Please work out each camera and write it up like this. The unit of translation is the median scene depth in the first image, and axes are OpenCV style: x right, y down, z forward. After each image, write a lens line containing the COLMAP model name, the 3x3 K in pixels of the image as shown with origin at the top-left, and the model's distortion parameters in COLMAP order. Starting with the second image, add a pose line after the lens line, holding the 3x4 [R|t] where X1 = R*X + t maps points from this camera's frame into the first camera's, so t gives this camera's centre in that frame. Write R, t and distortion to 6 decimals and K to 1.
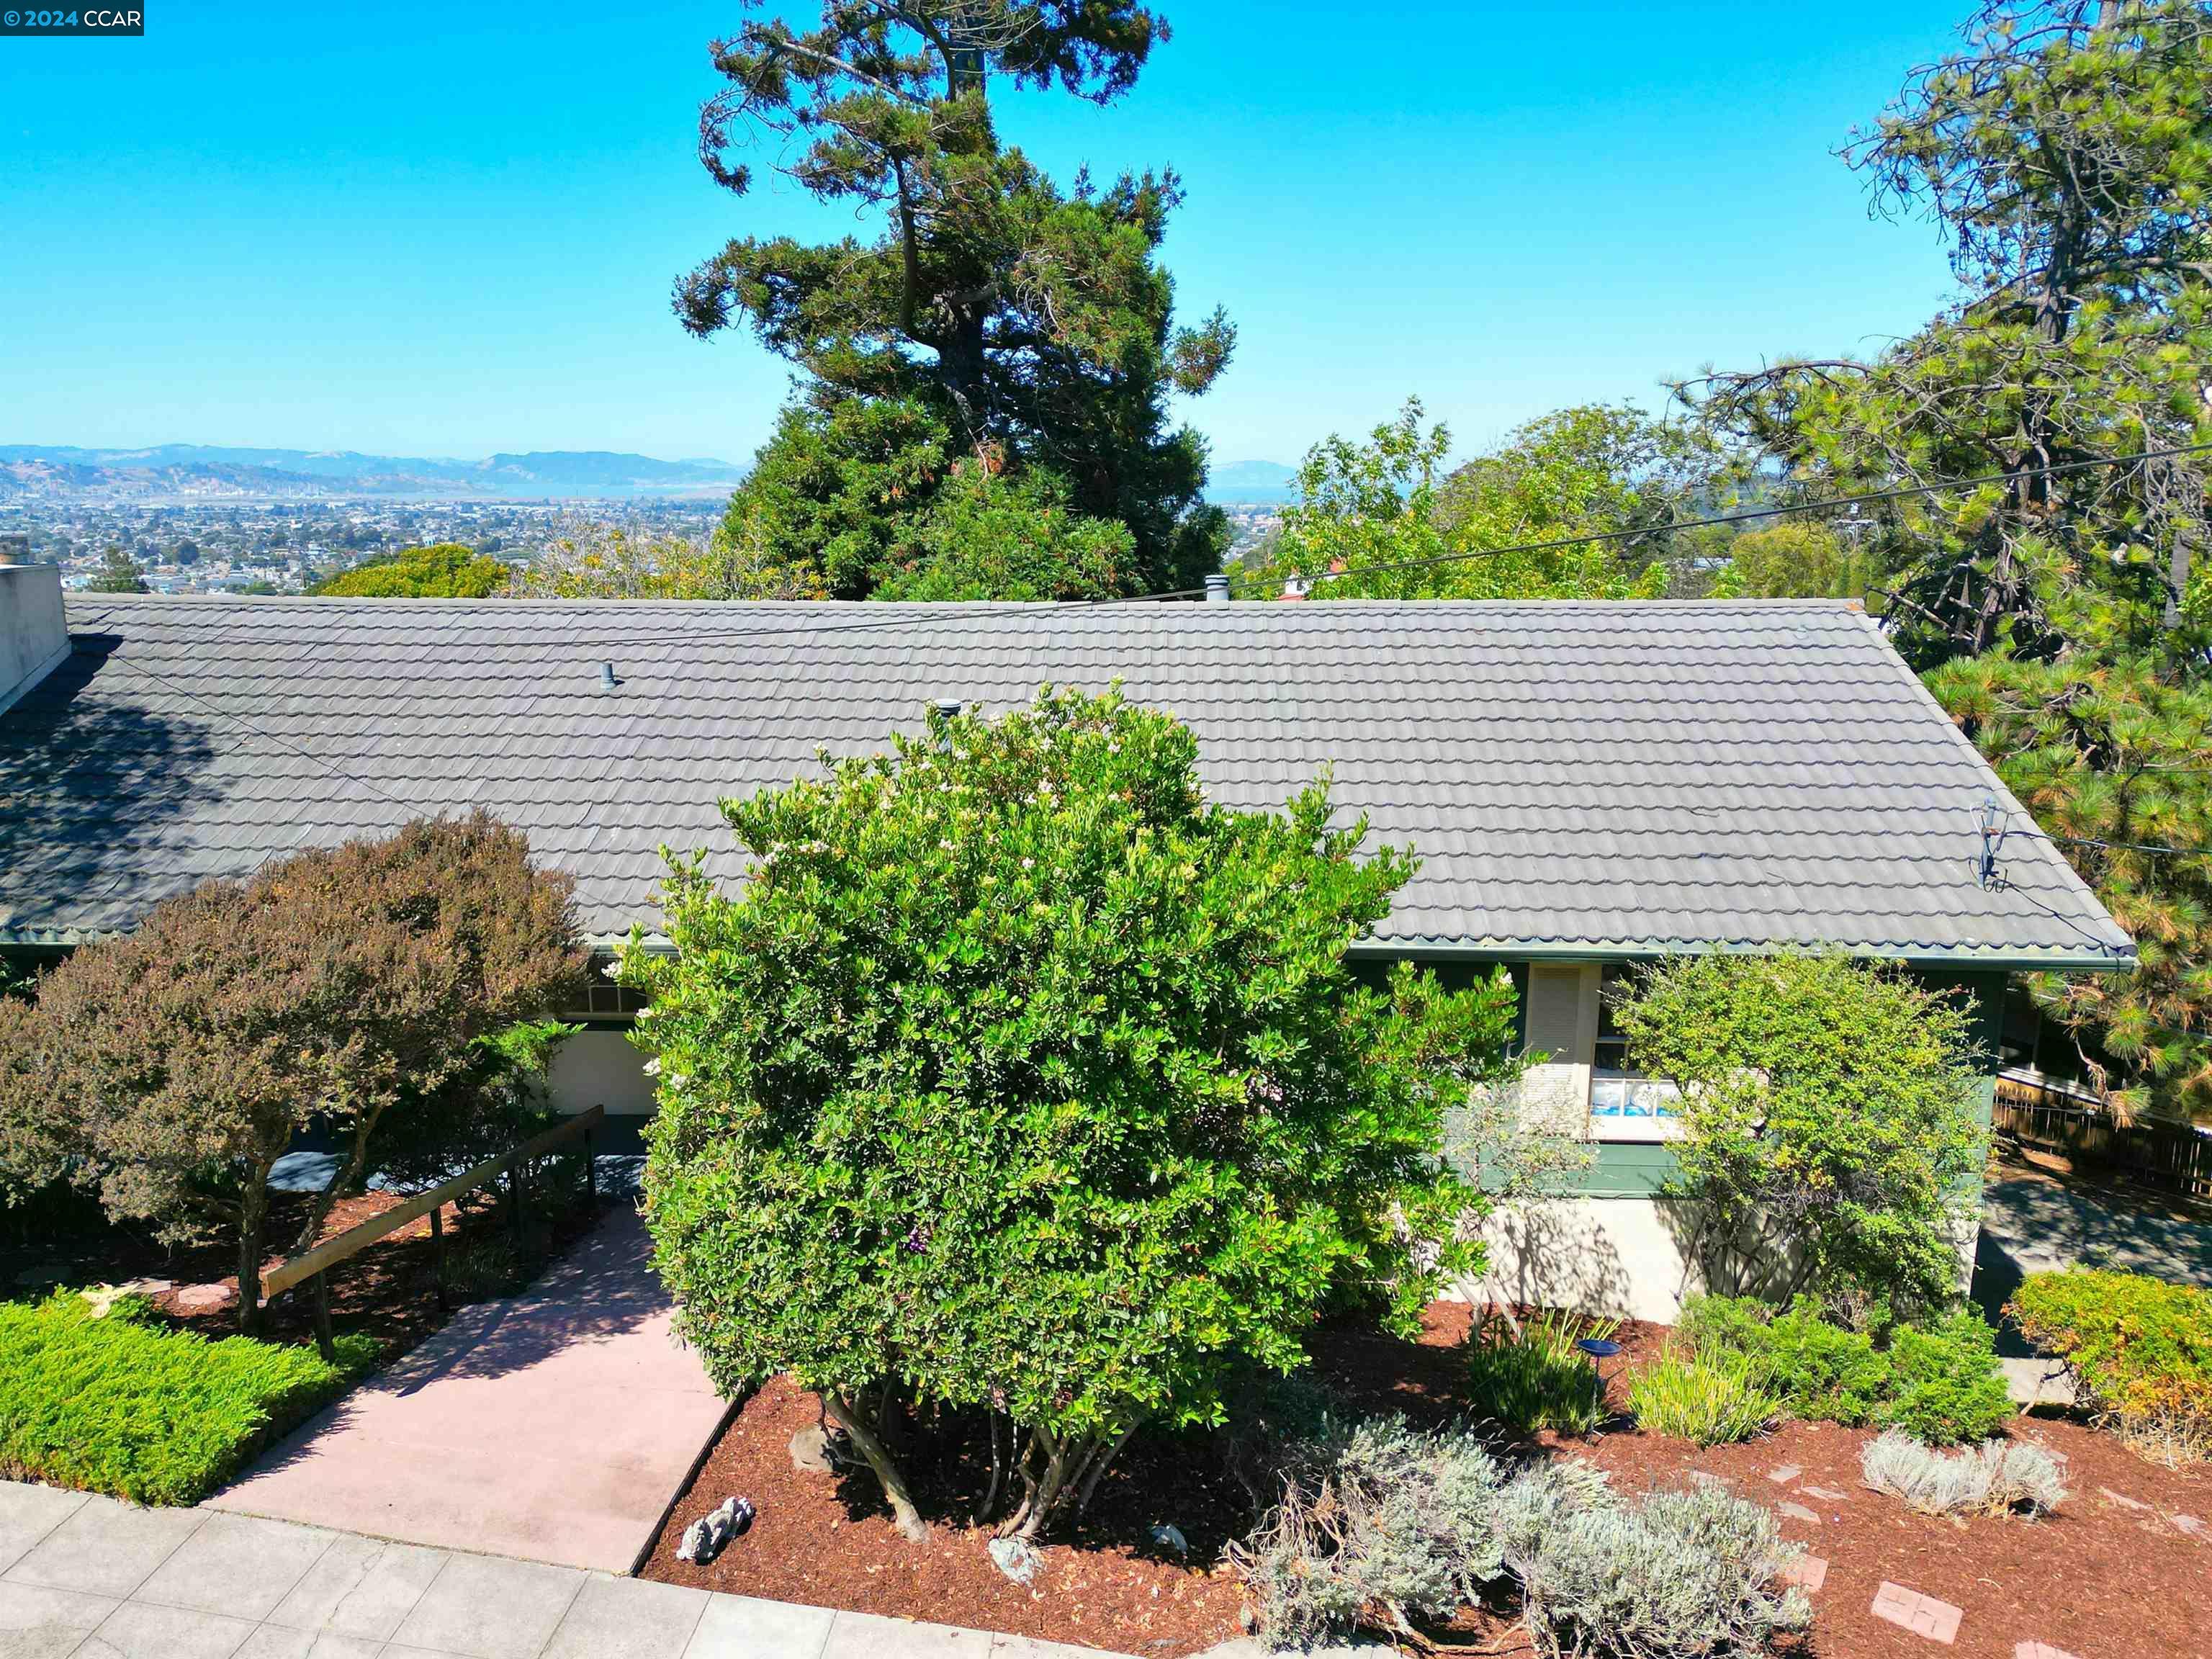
lens RADIAL K [[1536.9, 0, 1103.6], [0, 1536.9, 834.2], [0, 0, 1]] dist [0.069569, -0.059039]
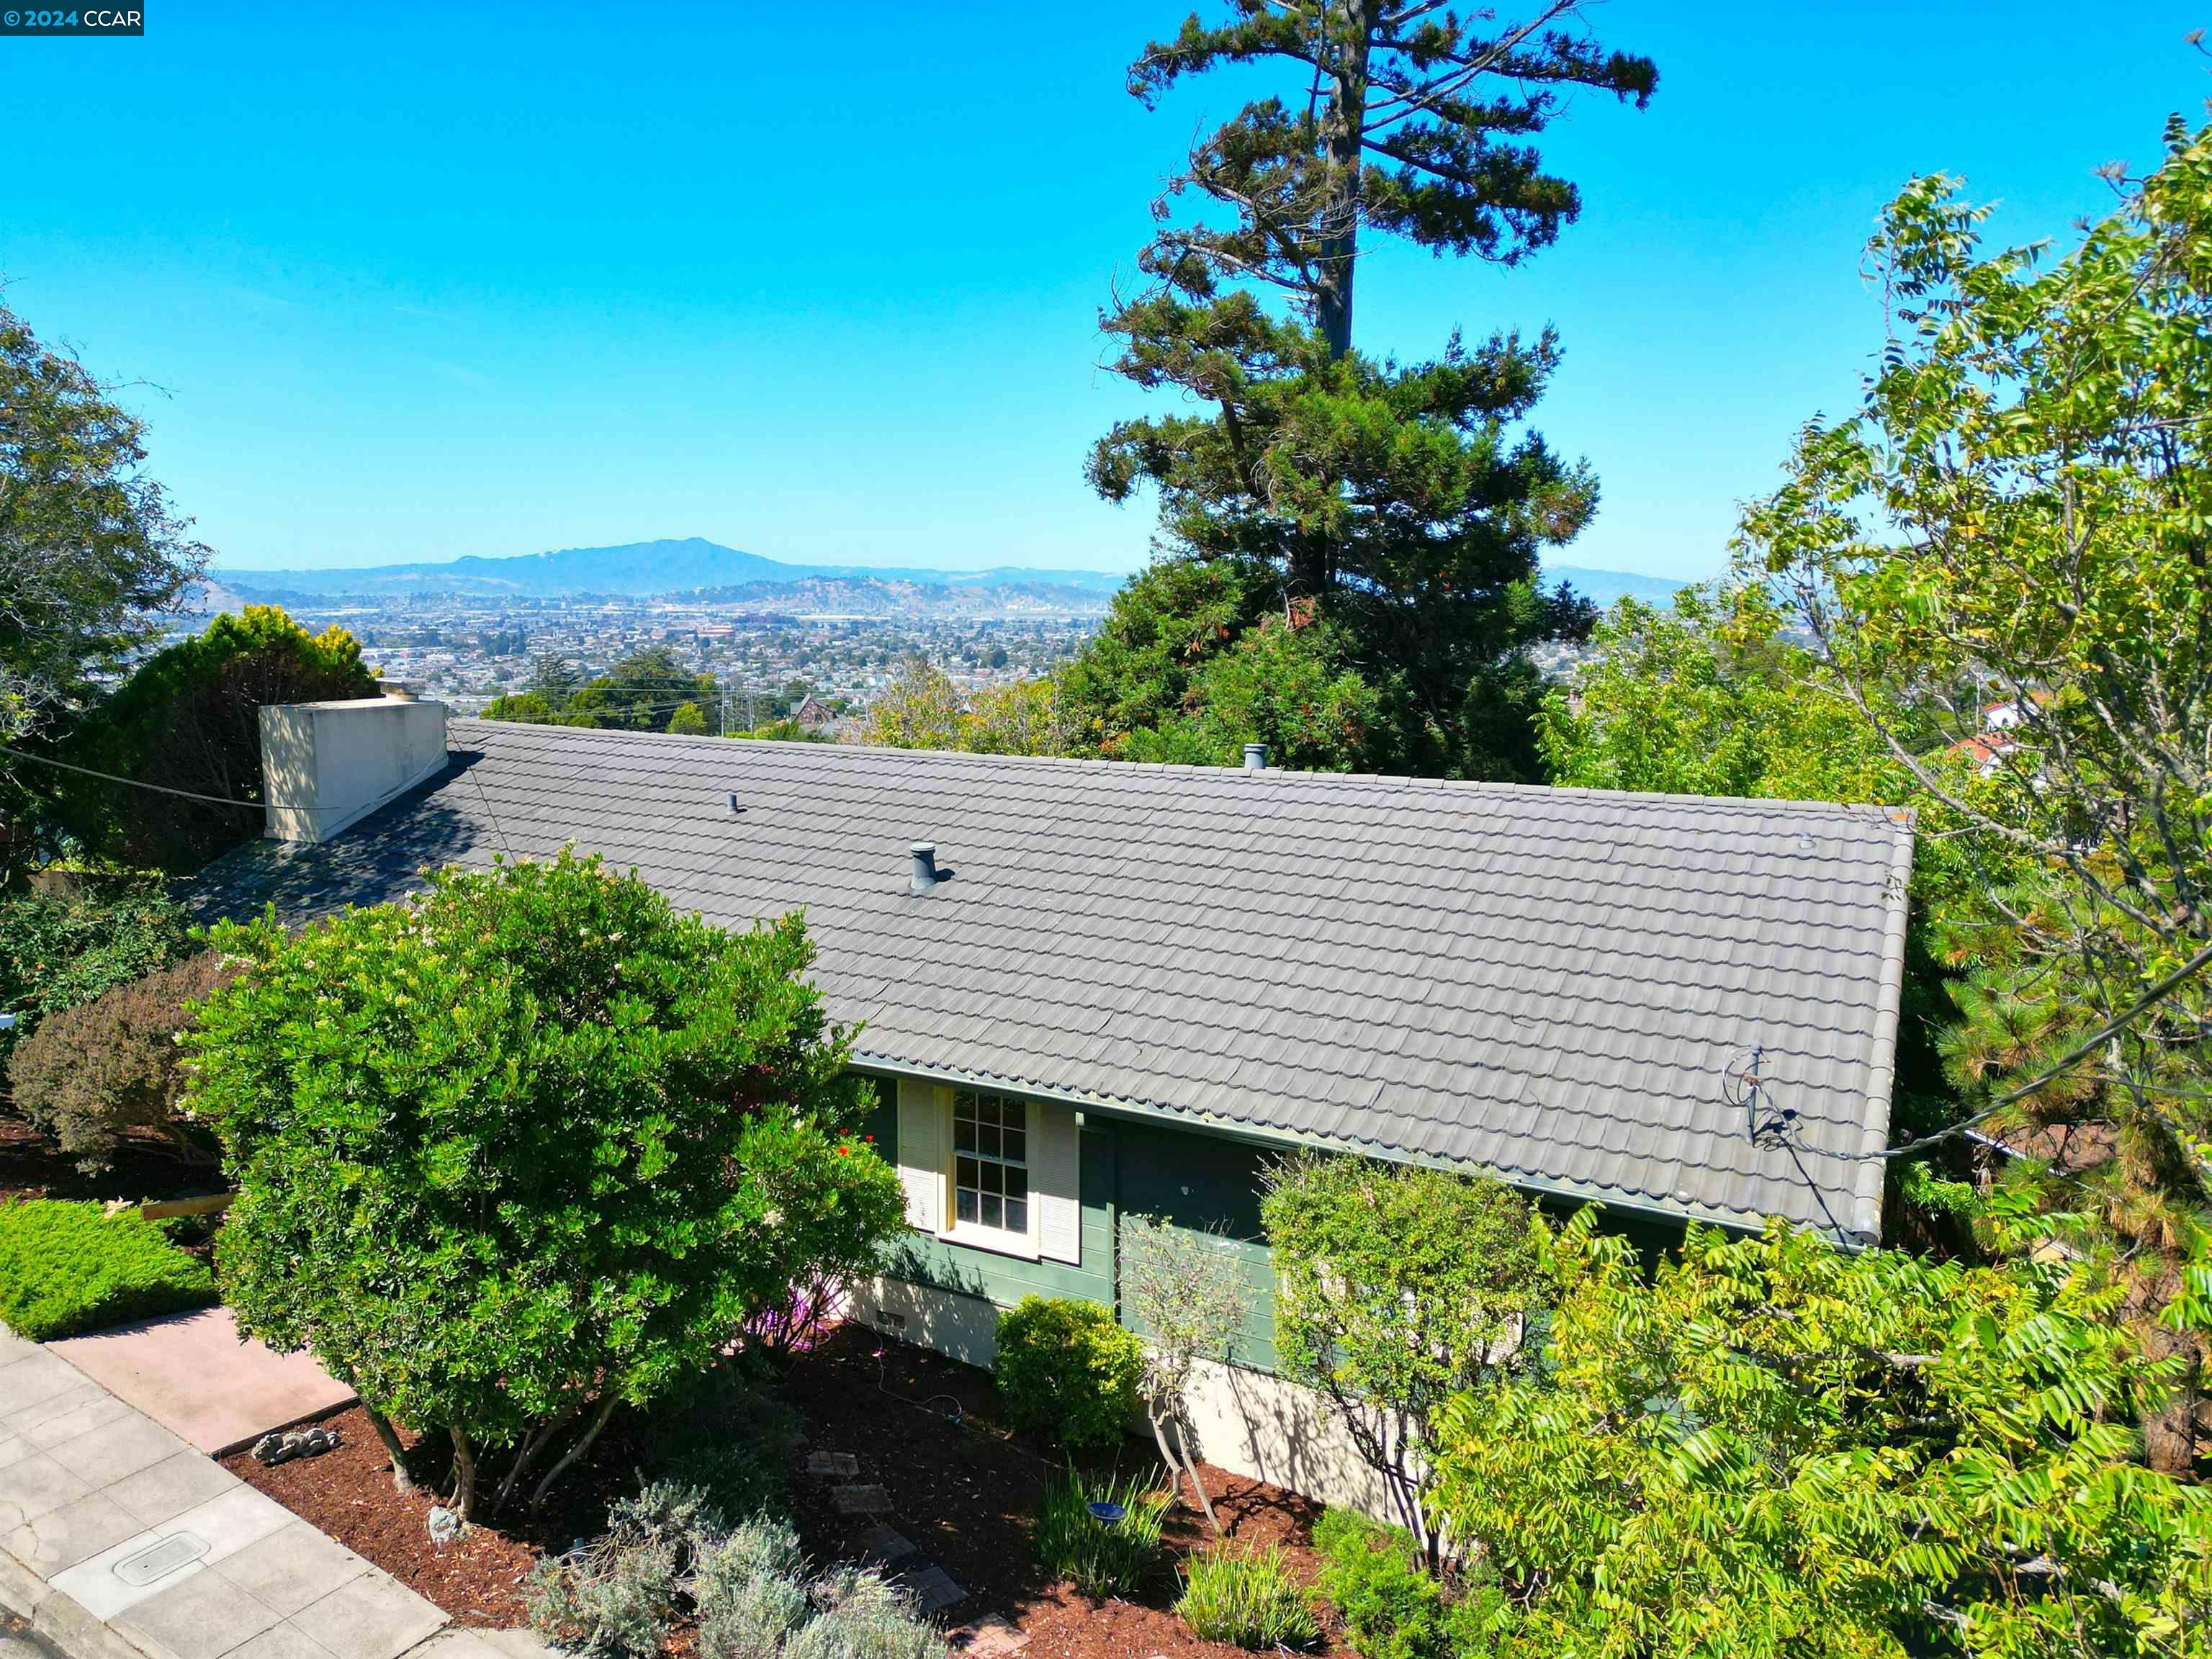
lens RADIAL K [[1545.3, 0, 1109.9], [0, 1545.3, 826.2], [0, 0, 1]] dist [0.077364, -0.093695]
pose [[0.898441, 0.069426, -0.433570, 0.565613], [-0.102817, 0.993233, -0.054014, -0.055899], [0.426886, 0.093107, 0.899499, 0.010799]]
